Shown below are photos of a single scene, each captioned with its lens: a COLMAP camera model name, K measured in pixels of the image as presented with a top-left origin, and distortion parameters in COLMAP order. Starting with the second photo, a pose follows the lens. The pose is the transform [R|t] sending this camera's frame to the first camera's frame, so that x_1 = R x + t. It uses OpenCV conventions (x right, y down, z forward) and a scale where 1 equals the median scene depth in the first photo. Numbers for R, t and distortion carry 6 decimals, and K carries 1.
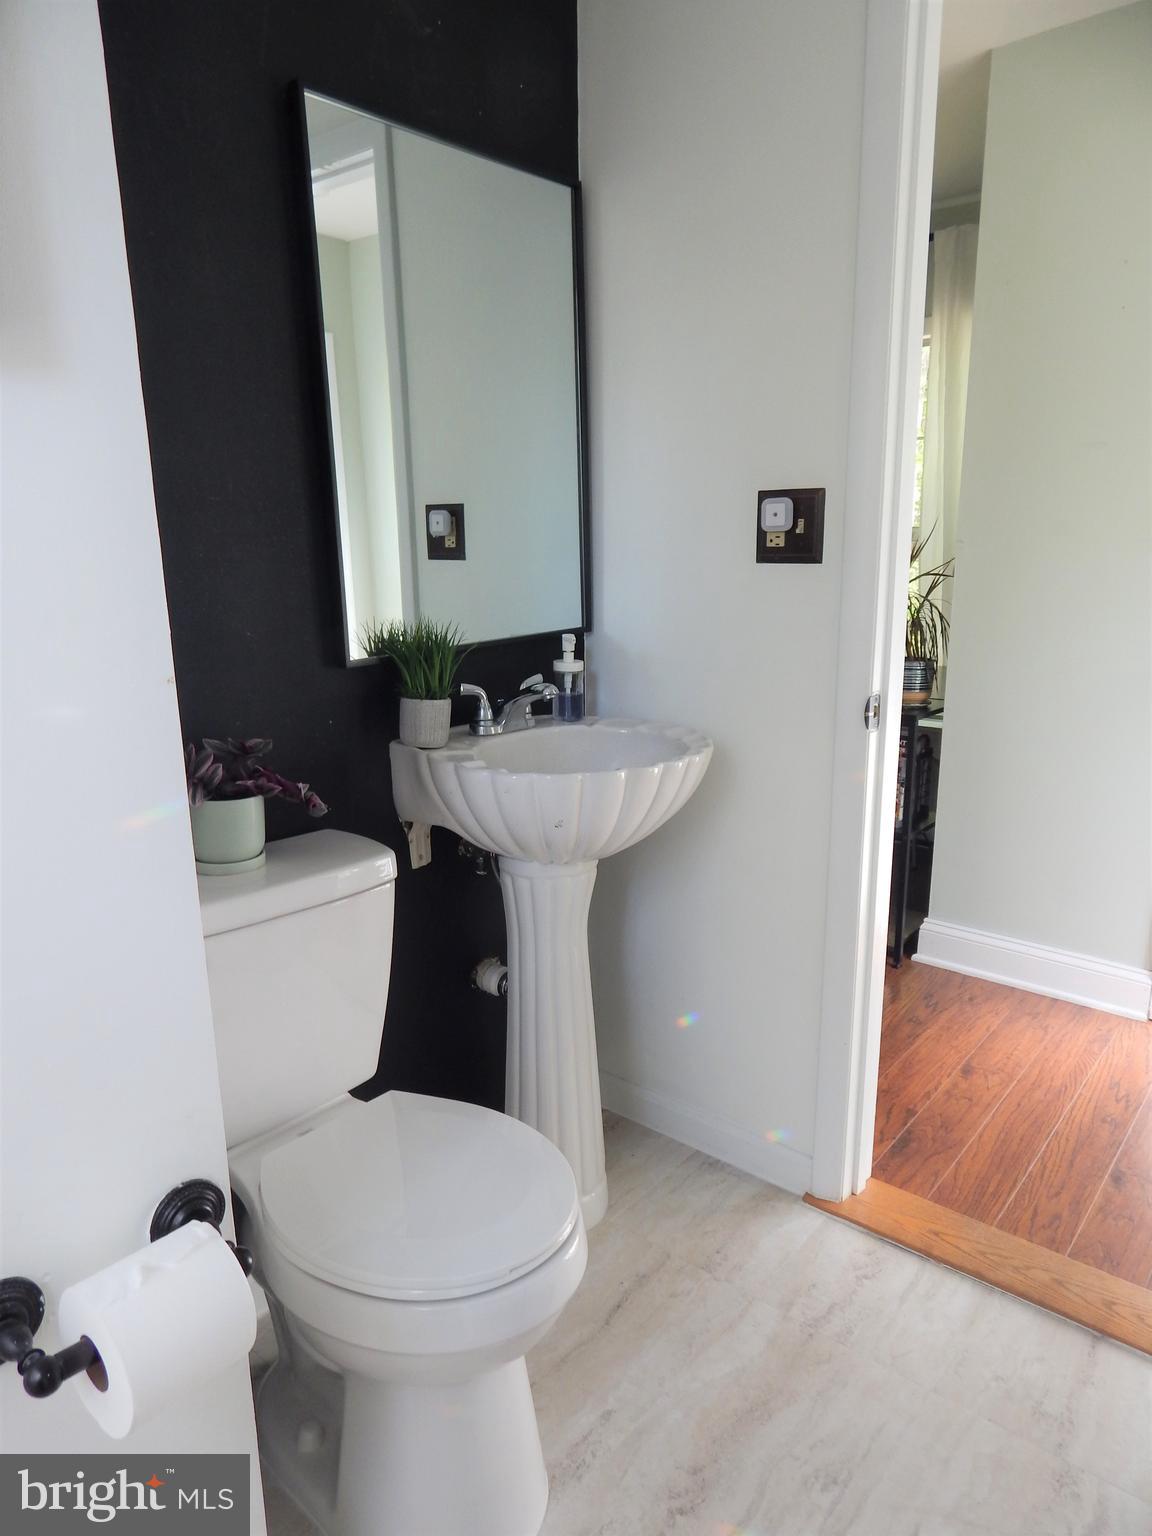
lens RADIAL K [[996.7, 0, 570.2], [0, 996.7, 766.5], [0, 0, 1]] dist [-0.003032, -0.004872]
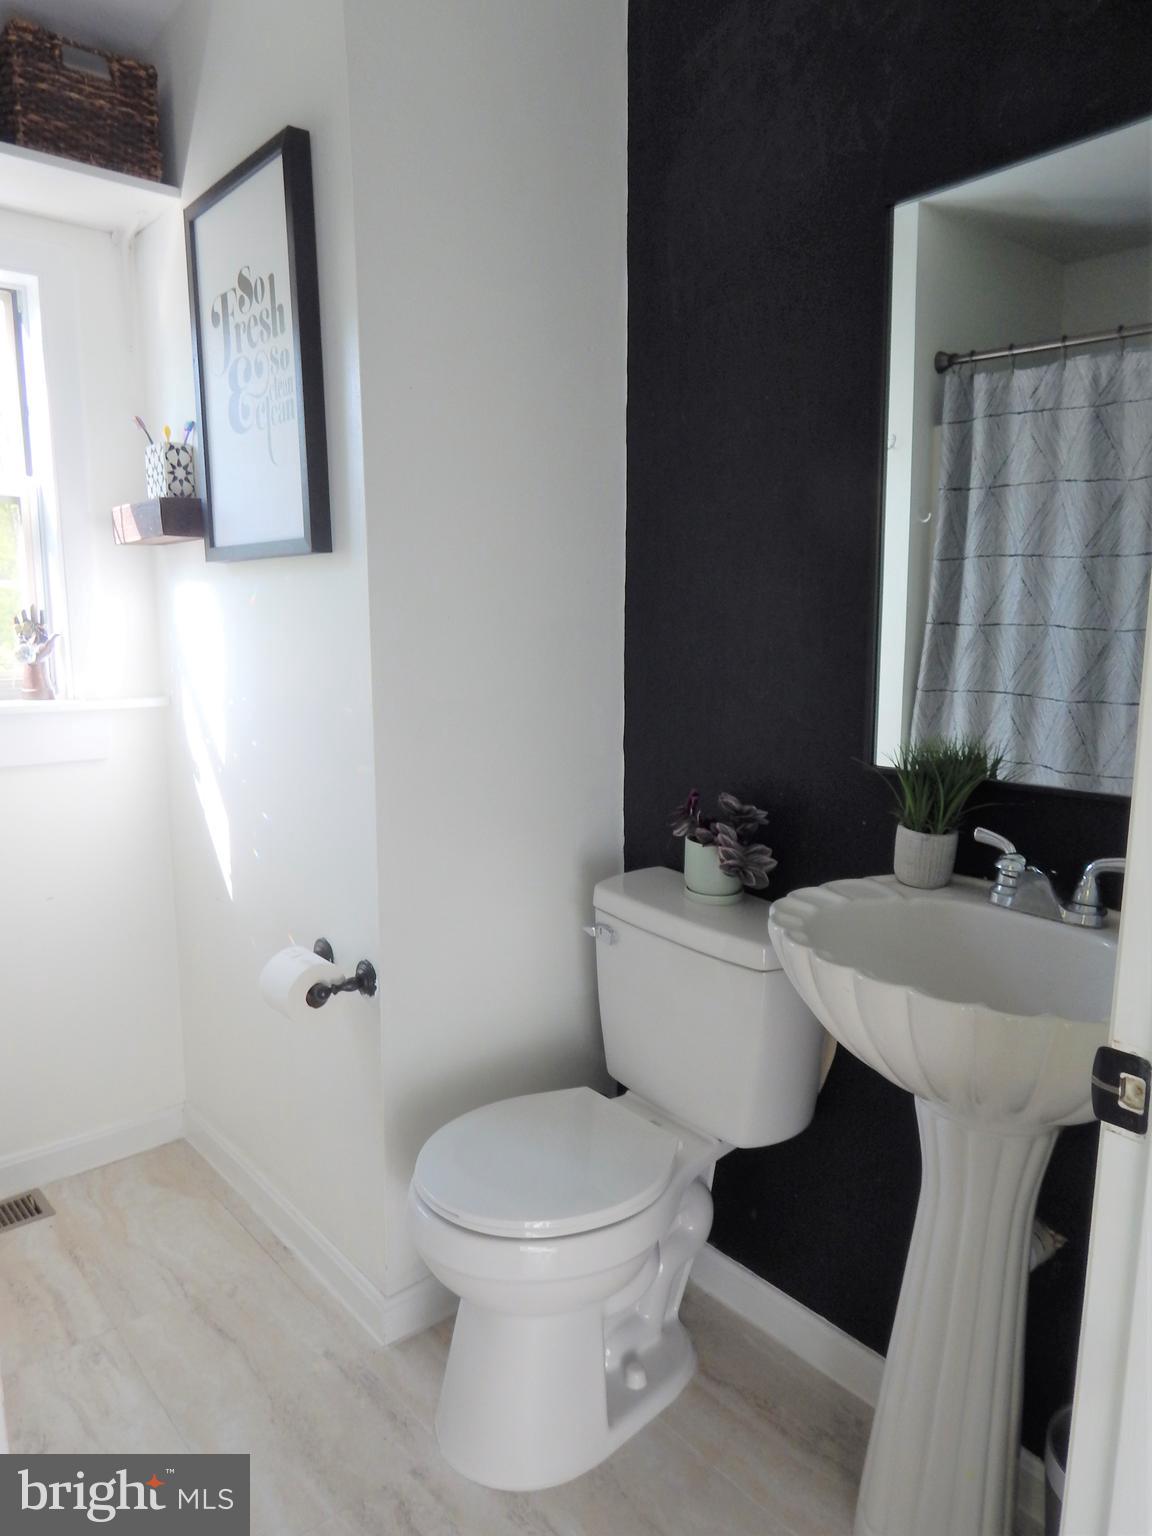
lens RADIAL K [[996.7, 0, 570.2], [0, 996.7, 766.5], [0, 0, 1]] dist [-0.003032, -0.004872]
pose [[-0.156375, 0.157344, -0.975084, 0.836308], [-0.227570, 0.954928, 0.190588, -0.243148], [0.961124, 0.251703, -0.113520, 0.907422]]
